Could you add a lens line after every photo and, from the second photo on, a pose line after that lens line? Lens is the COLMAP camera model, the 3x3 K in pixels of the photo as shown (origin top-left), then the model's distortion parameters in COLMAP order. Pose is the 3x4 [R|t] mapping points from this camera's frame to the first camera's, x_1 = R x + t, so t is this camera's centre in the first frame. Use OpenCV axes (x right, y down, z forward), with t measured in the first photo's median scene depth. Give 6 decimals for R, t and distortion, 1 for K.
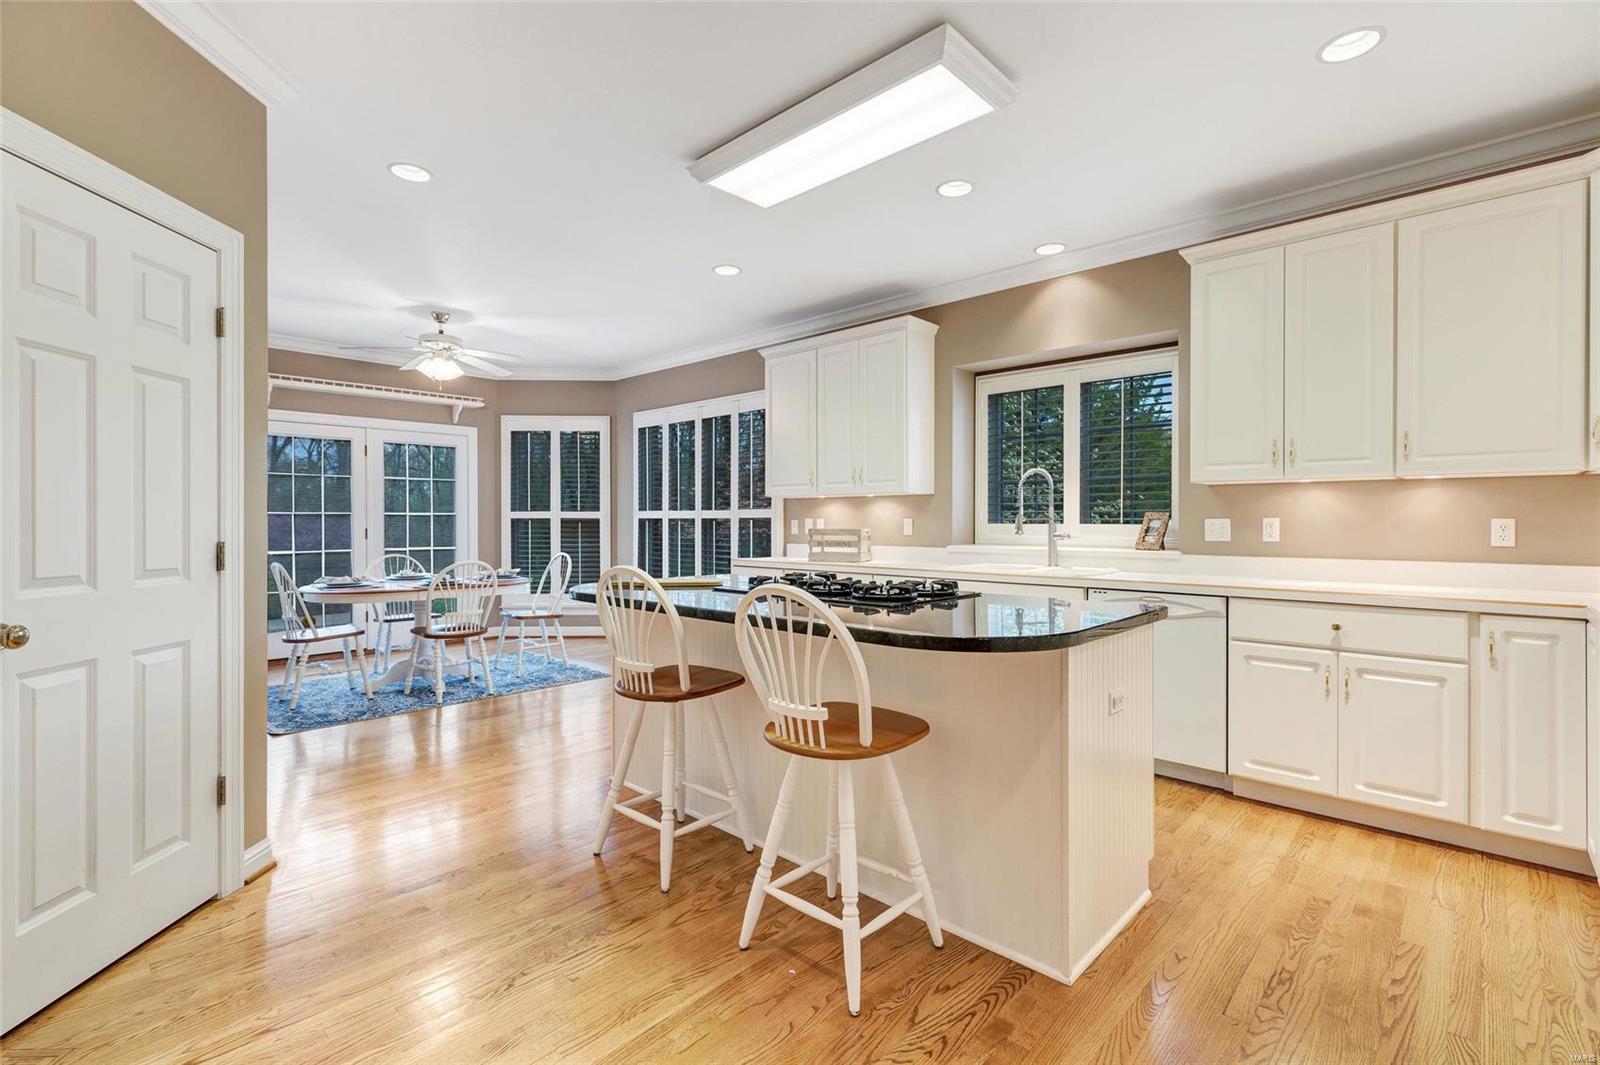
lens RADIAL K [[725.0, 0, 816.2], [0, 725.0, 522.8], [0, 0, 1]] dist [0.004218, -0.002145]
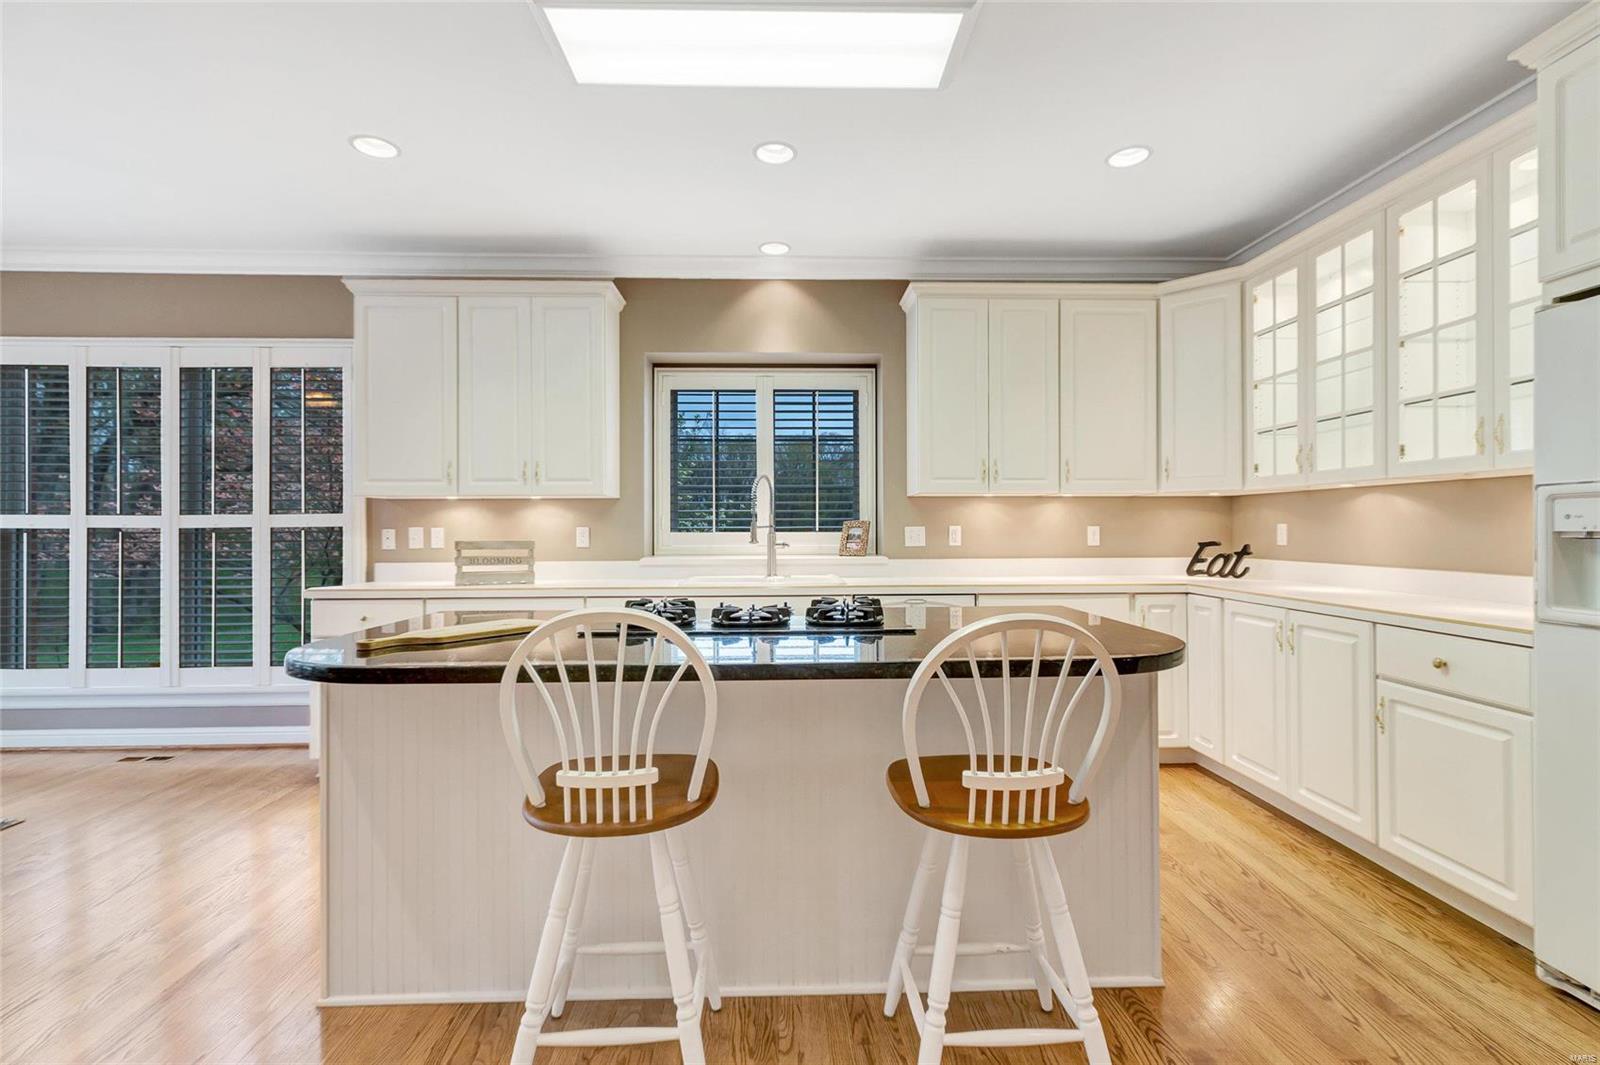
lens RADIAL K [[725.0, 0, 797.5], [0, 725.0, 528.9], [0, 0, 1]] dist [0.004218, -0.002145]
pose [[0.718445, -0.003881, 0.695573, -0.371376], [0.005846, 0.999983, -0.000458, -0.002289], [-0.695559, 0.004396, 0.718456, 0.319467]]
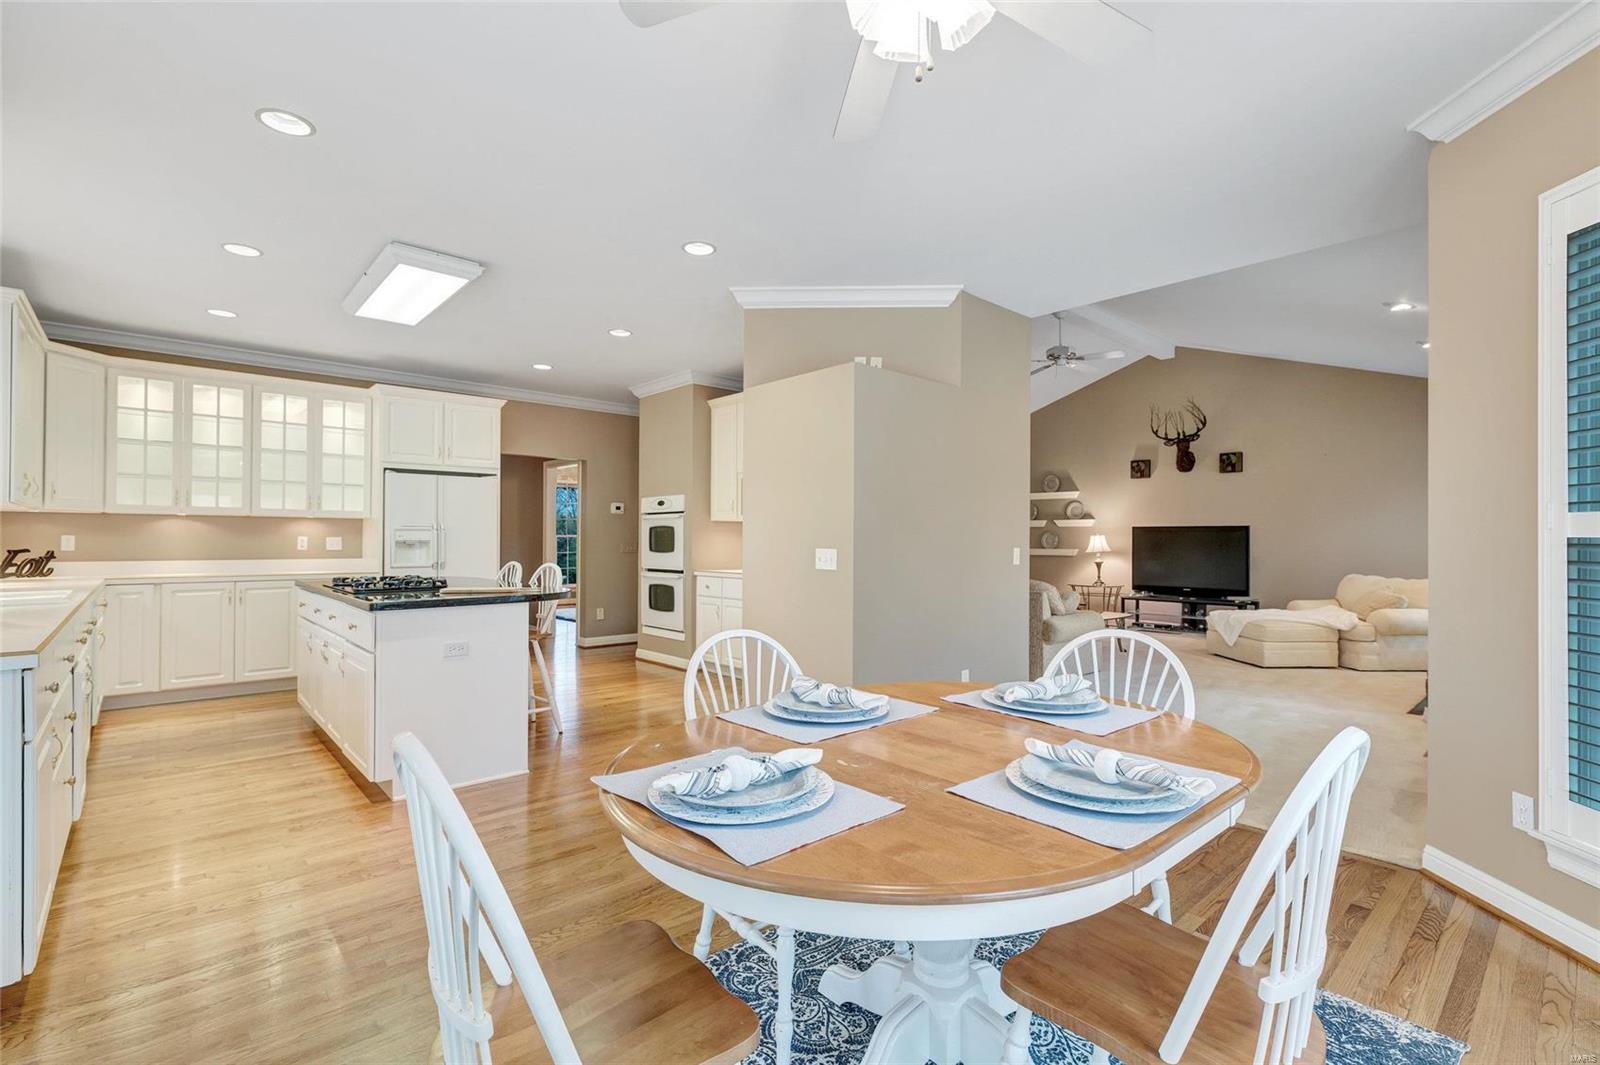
lens RADIAL K [[725.0, 0, 799.7], [0, 725.0, 538.5], [0, 0, 1]] dist [0.004218, -0.002145]
pose [[-0.994571, -0.003243, 0.104007, -0.731049], [-0.003112, 0.999994, 0.001425, -0.006272], [-0.104011, 0.001094, -0.994576, 1.836296]]
